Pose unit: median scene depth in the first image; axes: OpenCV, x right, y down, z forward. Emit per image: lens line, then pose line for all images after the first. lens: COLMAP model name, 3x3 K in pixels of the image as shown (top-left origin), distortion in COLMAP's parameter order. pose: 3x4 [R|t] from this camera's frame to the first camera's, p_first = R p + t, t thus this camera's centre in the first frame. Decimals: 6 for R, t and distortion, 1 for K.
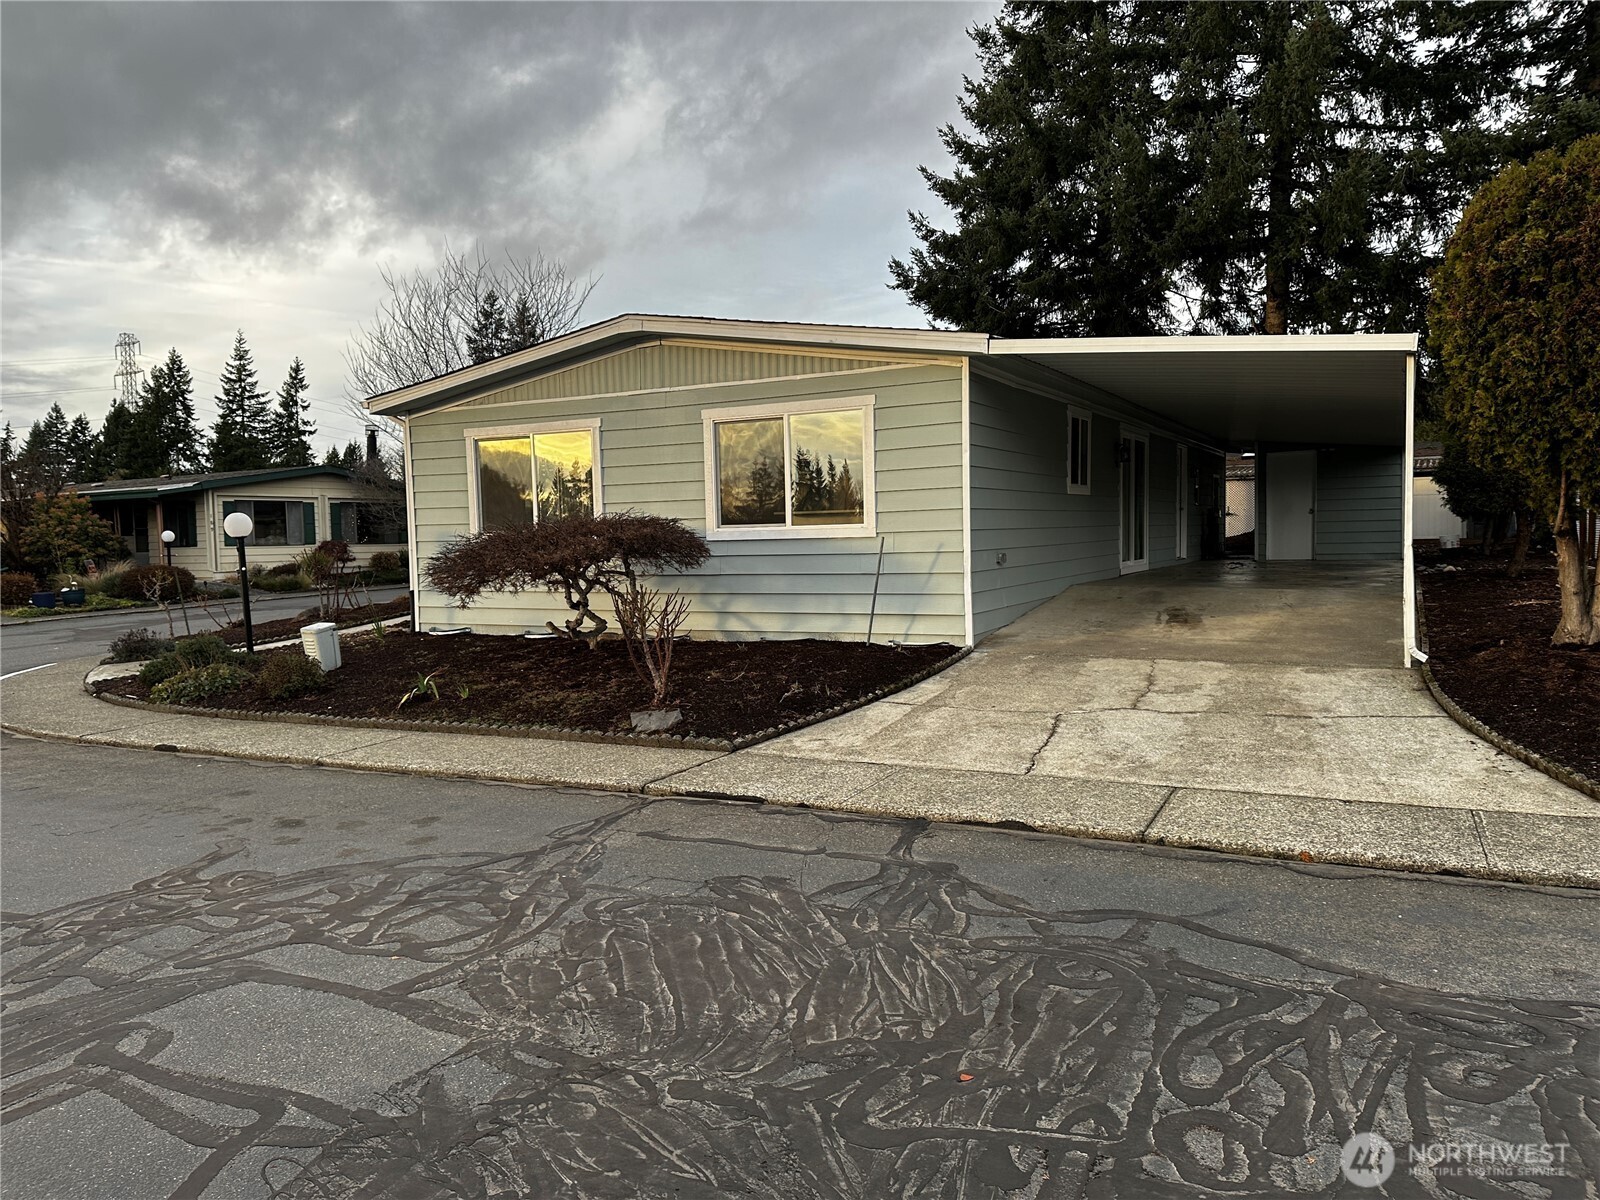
lens RADIAL K [[1129.8, 0, 797.6], [0, 1129.8, 617.0], [0, 0, 1]] dist [0.090647, -0.089951]
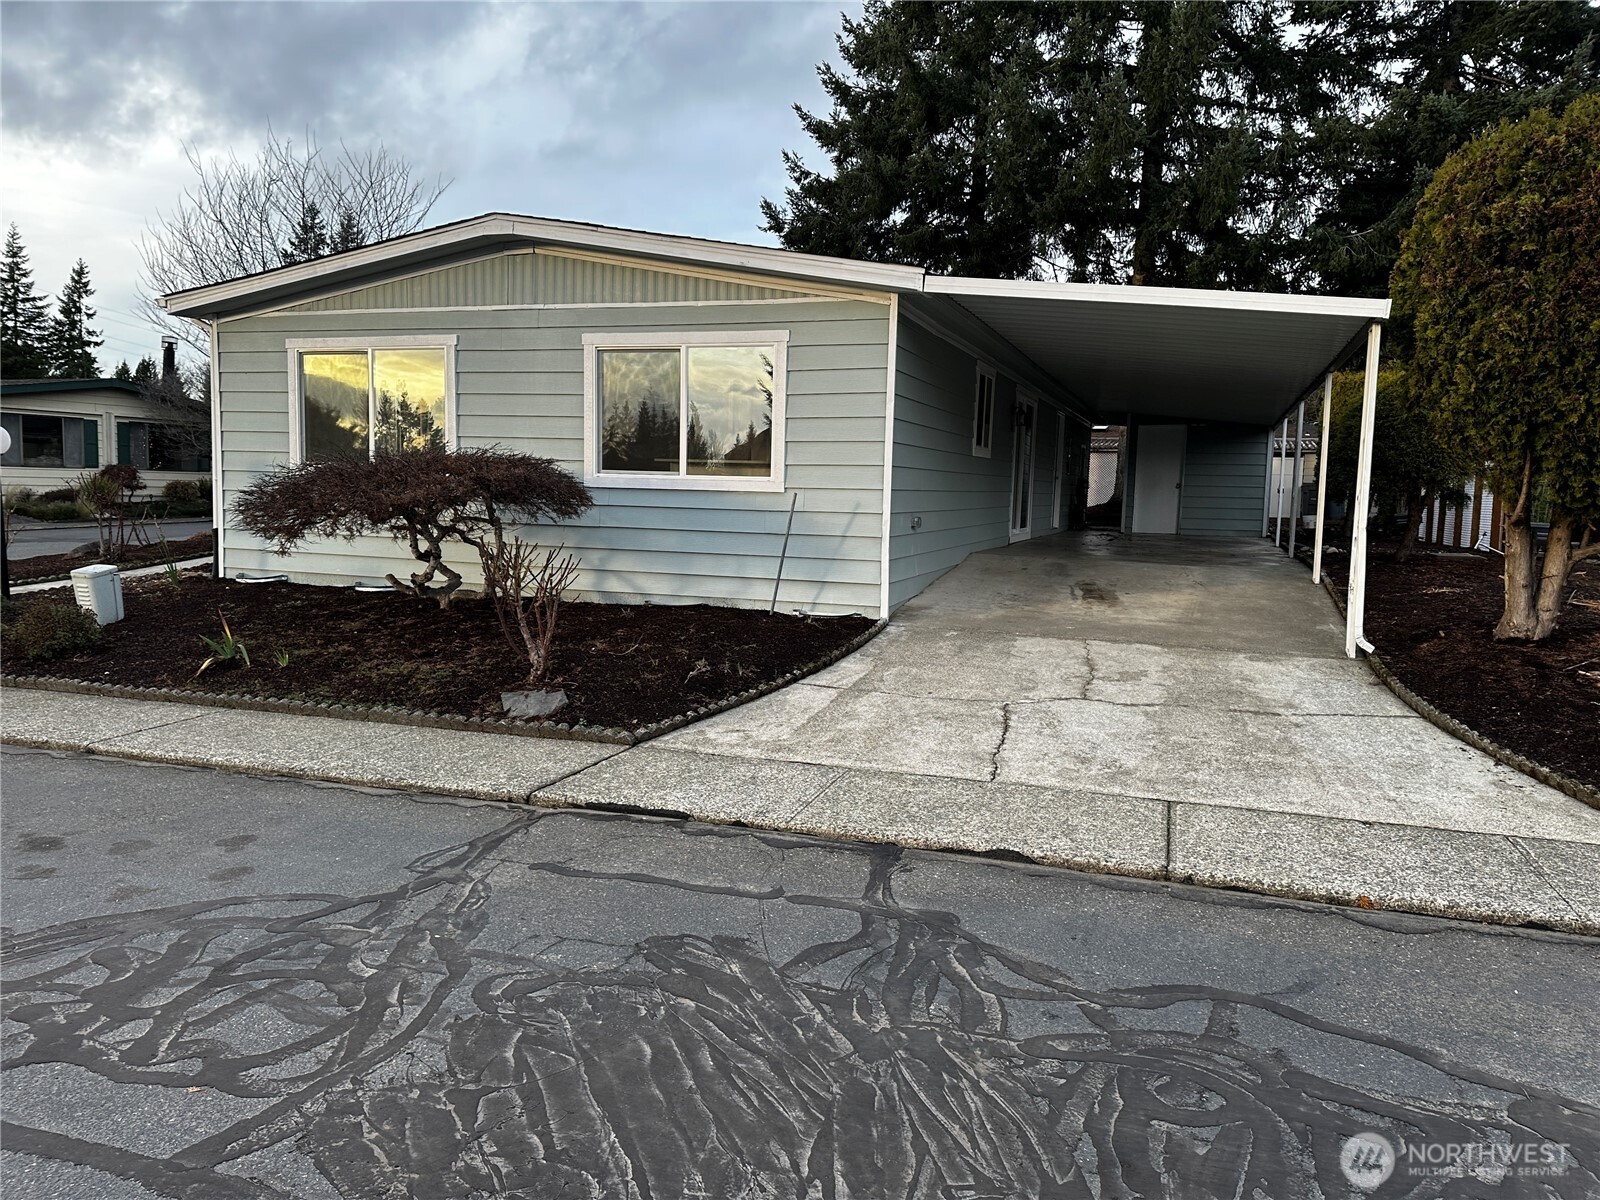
lens RADIAL K [[1111.9, 0, 800.0], [0, 1111.9, 600.0], [0, 0, 1]] dist [0.062655, -0.056559]
pose [[0.987179, 0.031298, 0.156519, -0.066776], [-0.035711, 0.999038, 0.025466, -0.011667], [-0.155571, -0.030729, 0.987347, 0.177197]]
